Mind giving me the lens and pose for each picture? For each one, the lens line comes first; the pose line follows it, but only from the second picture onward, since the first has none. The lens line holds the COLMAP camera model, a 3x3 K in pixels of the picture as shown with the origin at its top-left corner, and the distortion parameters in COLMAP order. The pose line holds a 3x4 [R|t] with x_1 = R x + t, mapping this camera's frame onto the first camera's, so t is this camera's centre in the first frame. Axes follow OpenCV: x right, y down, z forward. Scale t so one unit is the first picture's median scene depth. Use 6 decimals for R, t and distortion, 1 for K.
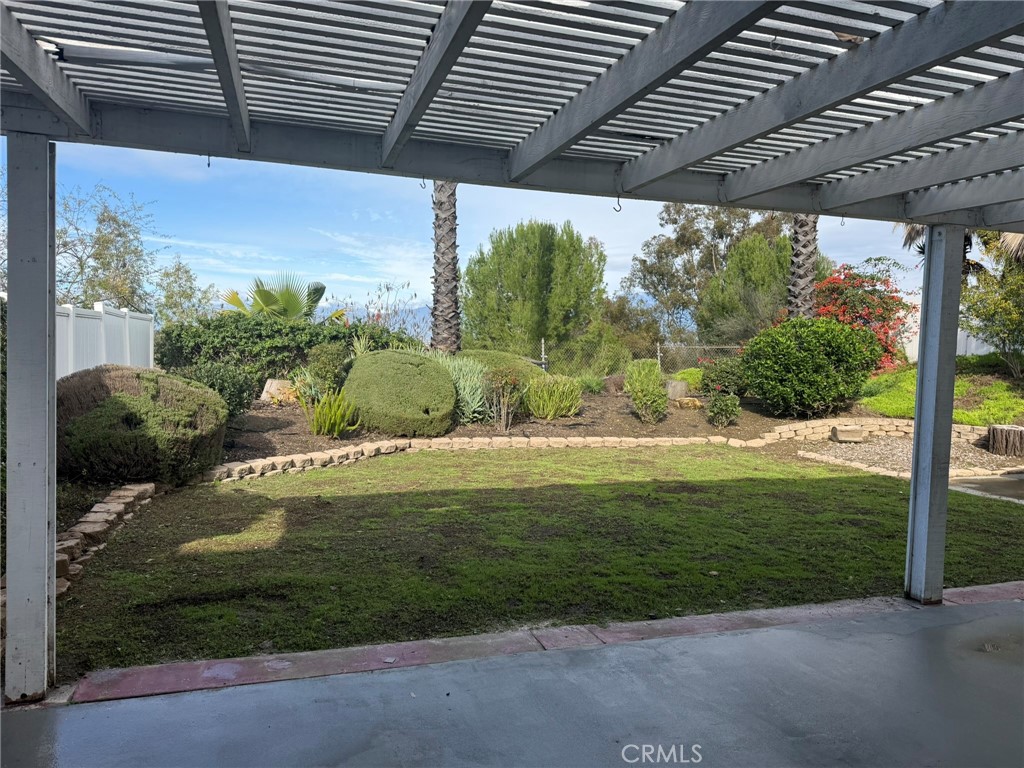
lens RADIAL K [[709.9, 0, 513.7], [0, 709.9, 383.7], [0, 0, 1]] dist [0.155180, -0.232267]
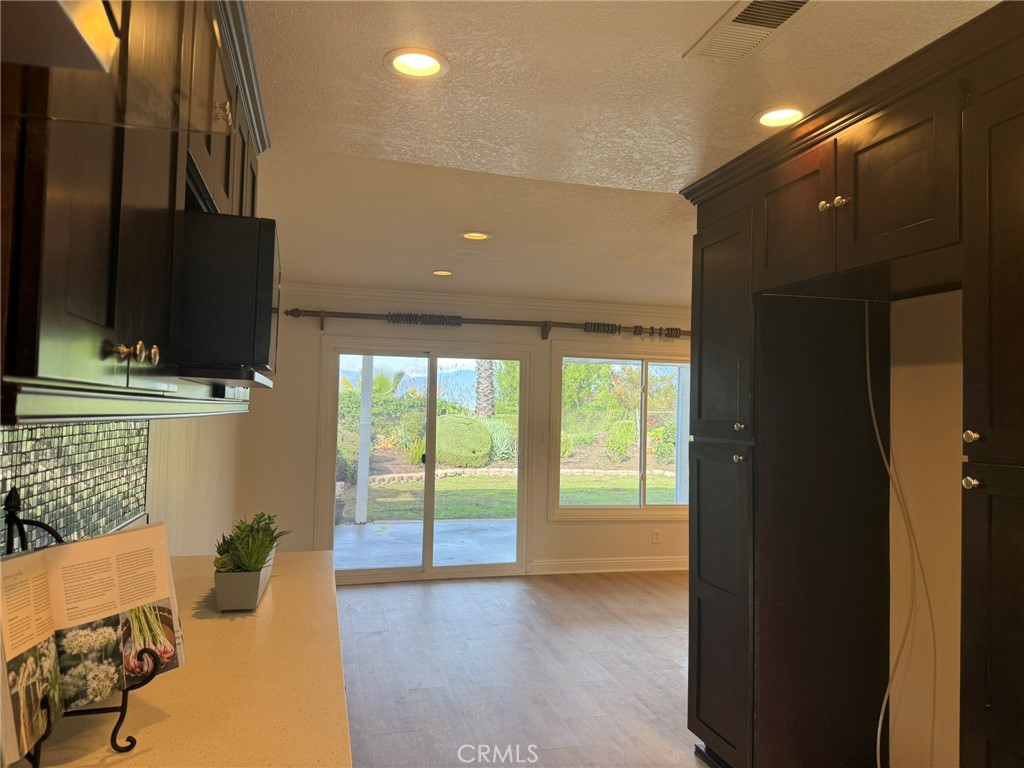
lens RADIAL K [[709.9, 0, 513.7], [0, 709.9, 383.7], [0, 0, 1]] dist [0.155180, -0.232267]
pose [[0.998767, -0.005062, -0.049381, 0.048191], [0.000683, 0.996094, -0.088297, 0.024412], [0.049635, 0.088154, 0.994869, -0.597650]]
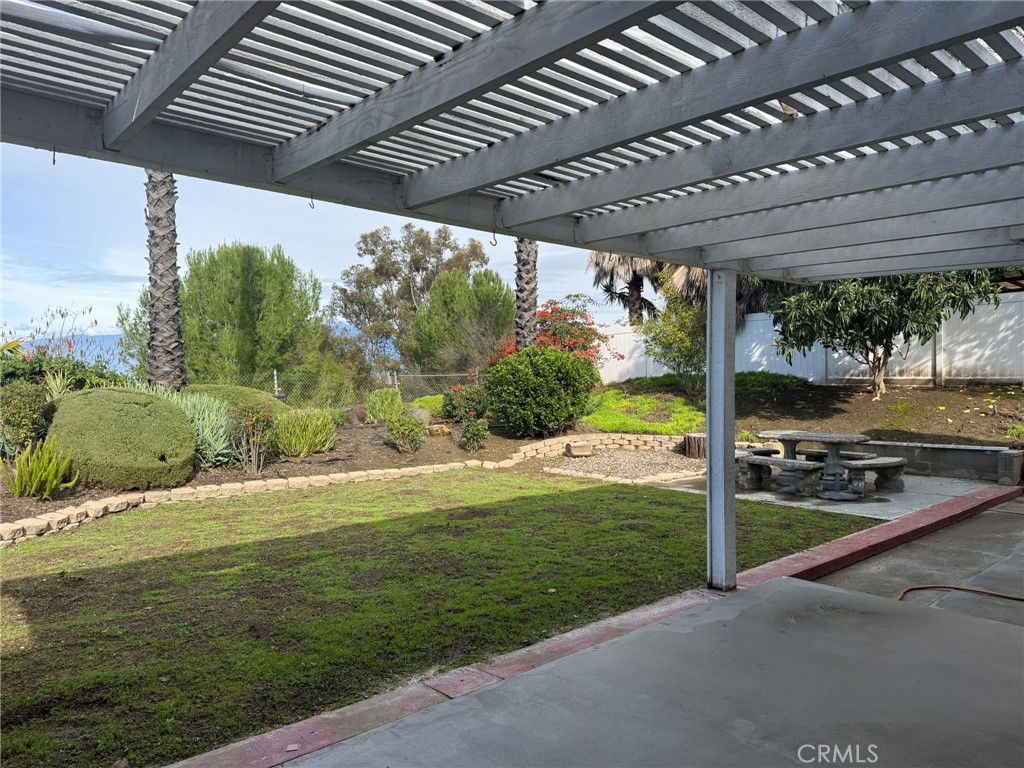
lens RADIAL K [[709.9, 0, 513.7], [0, 709.9, 383.7], [0, 0, 1]] dist [0.155180, -0.232267]
pose [[0.911775, -0.030233, 0.409576, -0.085322], [0.046622, 0.998459, -0.030086, -0.004277], [-0.408036, 0.046527, 0.911780, 0.025239]]
